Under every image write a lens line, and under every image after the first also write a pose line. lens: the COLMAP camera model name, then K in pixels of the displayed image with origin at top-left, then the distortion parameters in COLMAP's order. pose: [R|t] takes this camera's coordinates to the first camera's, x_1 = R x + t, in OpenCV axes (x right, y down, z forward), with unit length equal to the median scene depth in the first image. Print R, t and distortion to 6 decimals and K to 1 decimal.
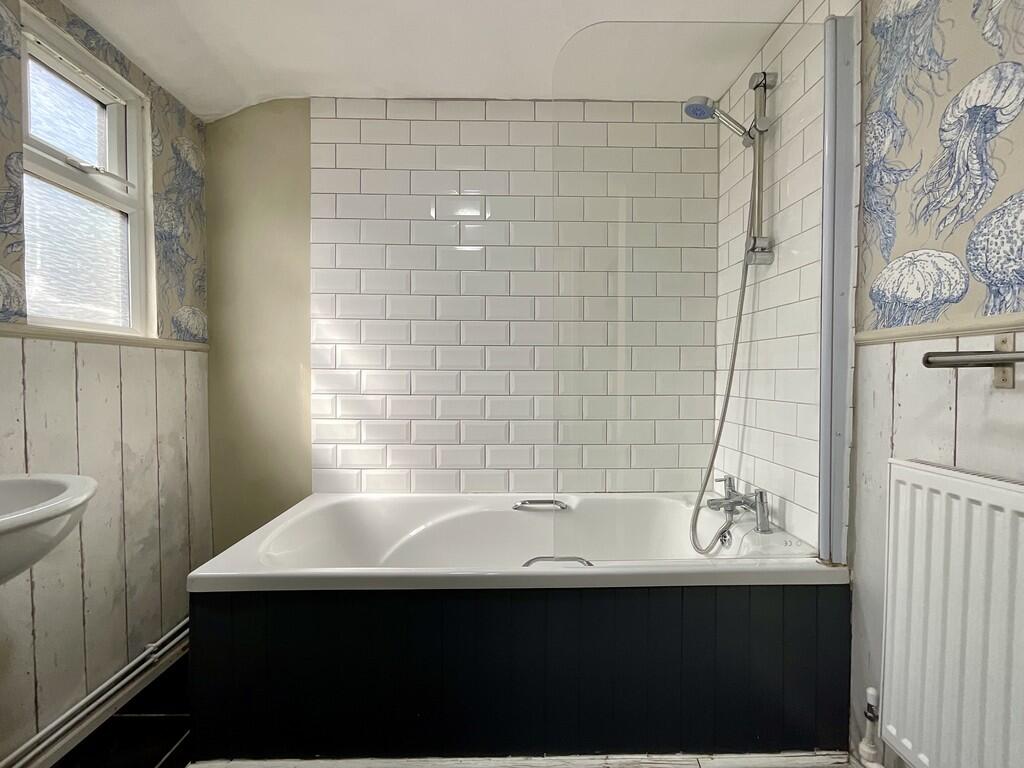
lens RADIAL K [[416.4, 0, 511.6], [0, 416.4, 384.9], [0, 0, 1]] dist [-0.003222, -0.000627]
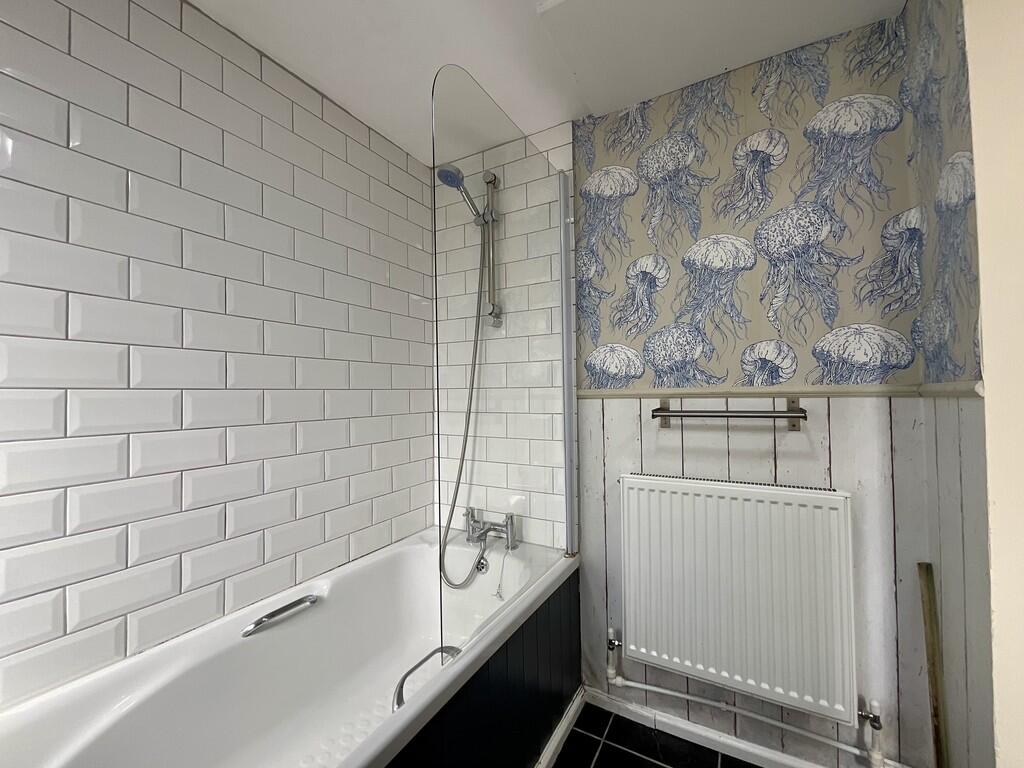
lens RADIAL K [[416.4, 0, 512.0], [0, 416.4, 384.4], [0, 0, 1]] dist [-0.003222, -0.000627]
pose [[0.511327, 0.007294, 0.859356, -0.567164], [0.033112, 0.999054, -0.028181, -0.114550], [-0.858748, 0.042864, 0.510601, 0.454711]]
